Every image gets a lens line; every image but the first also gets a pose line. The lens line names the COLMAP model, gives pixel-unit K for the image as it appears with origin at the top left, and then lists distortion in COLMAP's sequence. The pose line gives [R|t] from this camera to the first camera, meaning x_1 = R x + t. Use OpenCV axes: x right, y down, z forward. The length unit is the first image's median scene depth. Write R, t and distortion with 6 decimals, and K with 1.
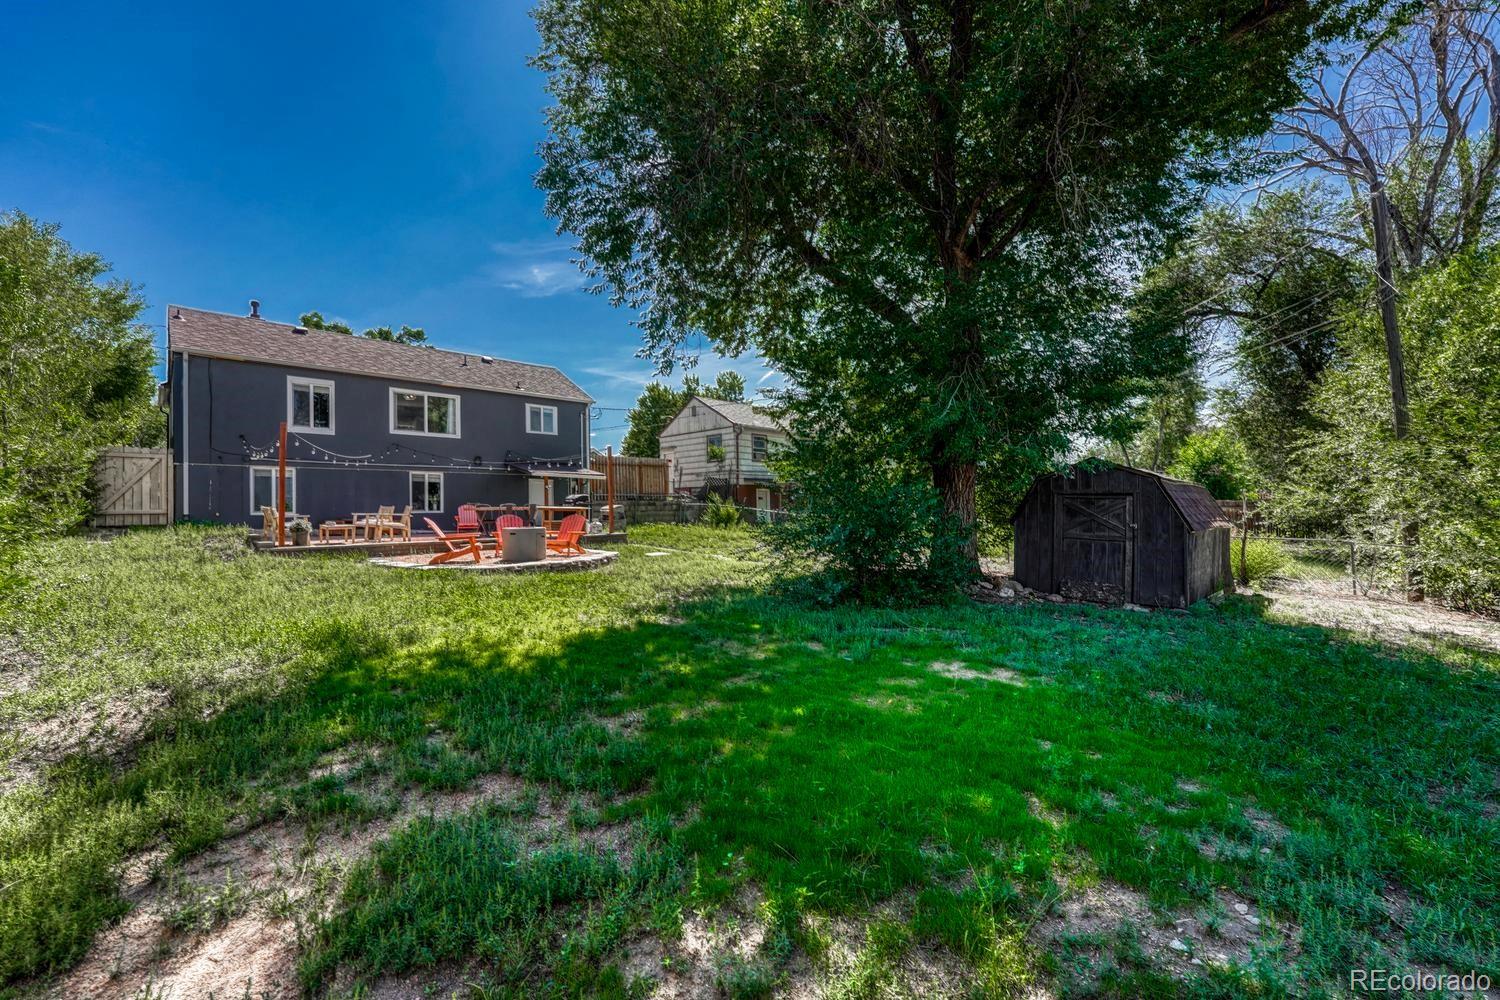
lens RADIAL K [[595.4, 0, 718.4], [0, 595.4, 506.4], [0, 0, 1]] dist [0.000394, 0.000009]
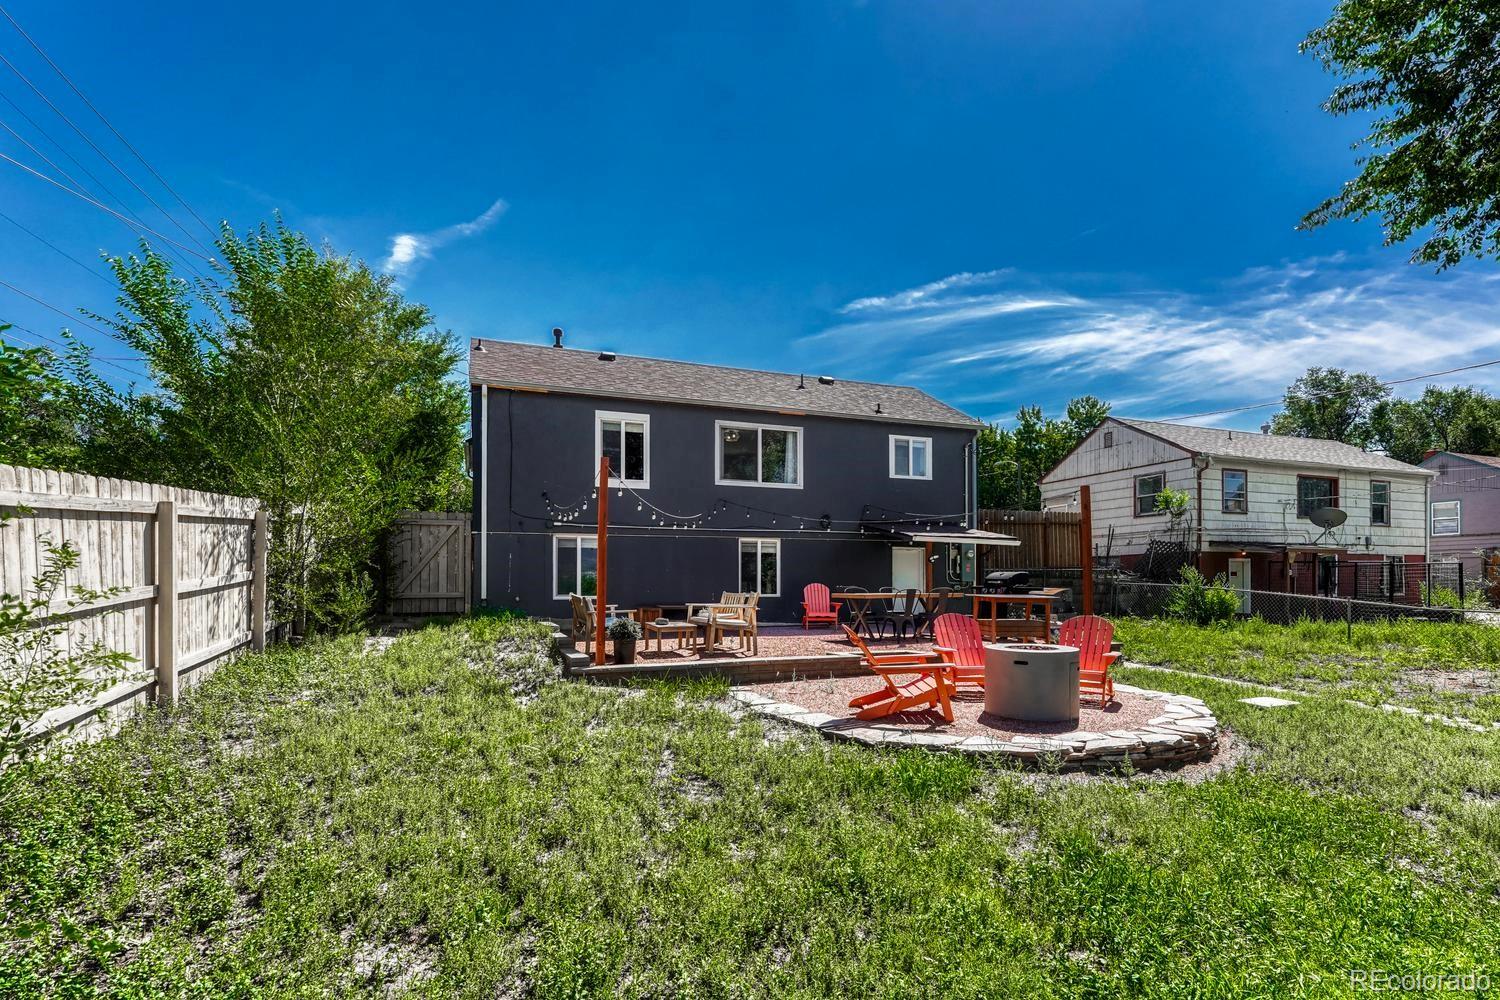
lens RADIAL K [[685.7, 0, 749.0], [0, 685.7, 568.3], [0, 0, 1]] dist [0.019971, -0.000035]
pose [[0.928913, -0.001089, -0.370295, -0.211114], [-0.004049, 0.999906, -0.013098, -0.012931], [0.370275, 0.013666, 0.928822, 0.257168]]
